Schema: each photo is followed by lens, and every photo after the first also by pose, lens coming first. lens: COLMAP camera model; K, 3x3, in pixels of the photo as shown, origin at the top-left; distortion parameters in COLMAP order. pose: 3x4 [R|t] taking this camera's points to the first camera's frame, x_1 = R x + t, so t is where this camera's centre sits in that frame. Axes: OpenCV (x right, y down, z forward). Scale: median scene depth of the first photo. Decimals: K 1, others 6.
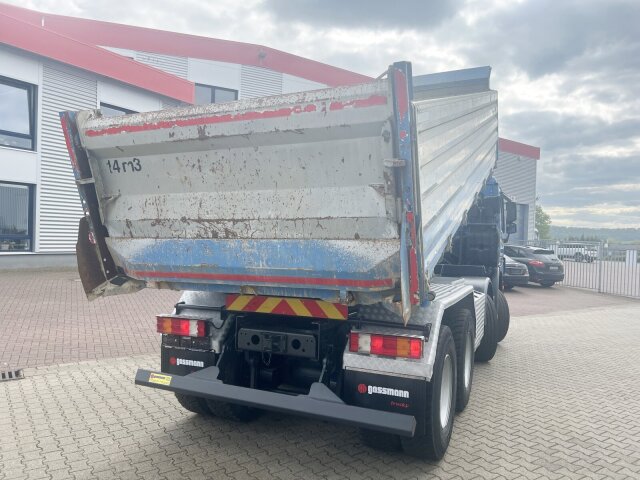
lens RADIAL K [[477.4, 0, 322.4], [0, 477.4, 238.0], [0, 0, 1]] dist [0.073691, -0.075748]
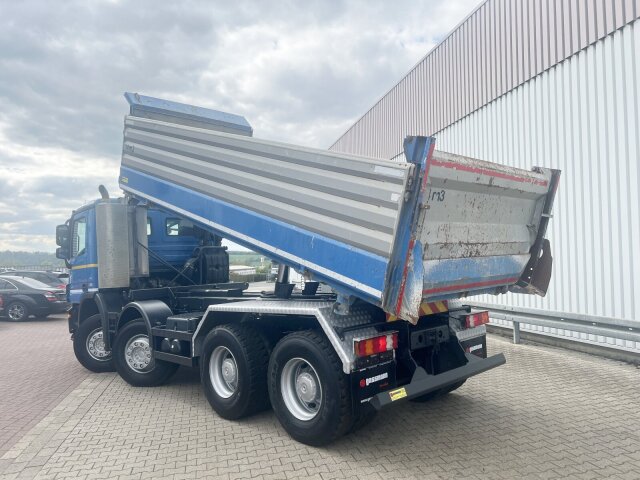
lens RADIAL K [[477.4, 0, 322.4], [0, 477.4, 238.0], [0, 0, 1]] dist [0.073691, -0.075748]
pose [[0.362674, 0.011470, 0.931846, -1.601723], [0.033519, 0.999117, -0.025343, -0.032205], [-0.931313, 0.040426, 0.361969, 0.879747]]
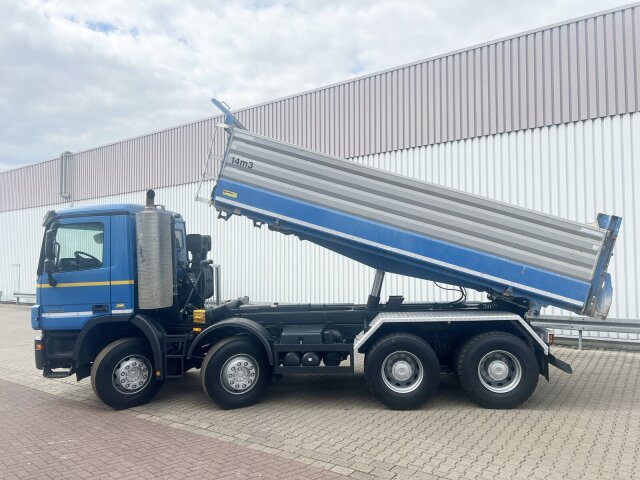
lens RADIAL K [[477.4, 0, 322.4], [0, 477.4, 238.0], [0, 0, 1]] dist [0.073691, -0.075748]
pose [[-0.325039, 0.019283, 0.945504, -1.989223], [-0.000068, 0.999792, -0.020414, -0.146216], [-0.945700, -0.006699, -0.324970, 2.774932]]
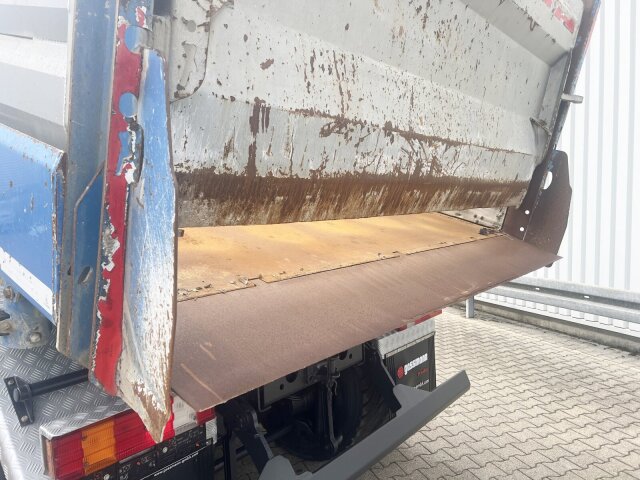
lens RADIAL K [[489.2, 0, 320.0], [0, 489.2, 240.0], [0, 0, 1]] dist [-0.002535, 0.004060]
pose [[0.255282, -0.093588, 0.962327, -0.728946], [0.018694, 0.995596, 0.091864, 0.018654], [-0.966686, -0.005461, 0.255907, 0.948033]]
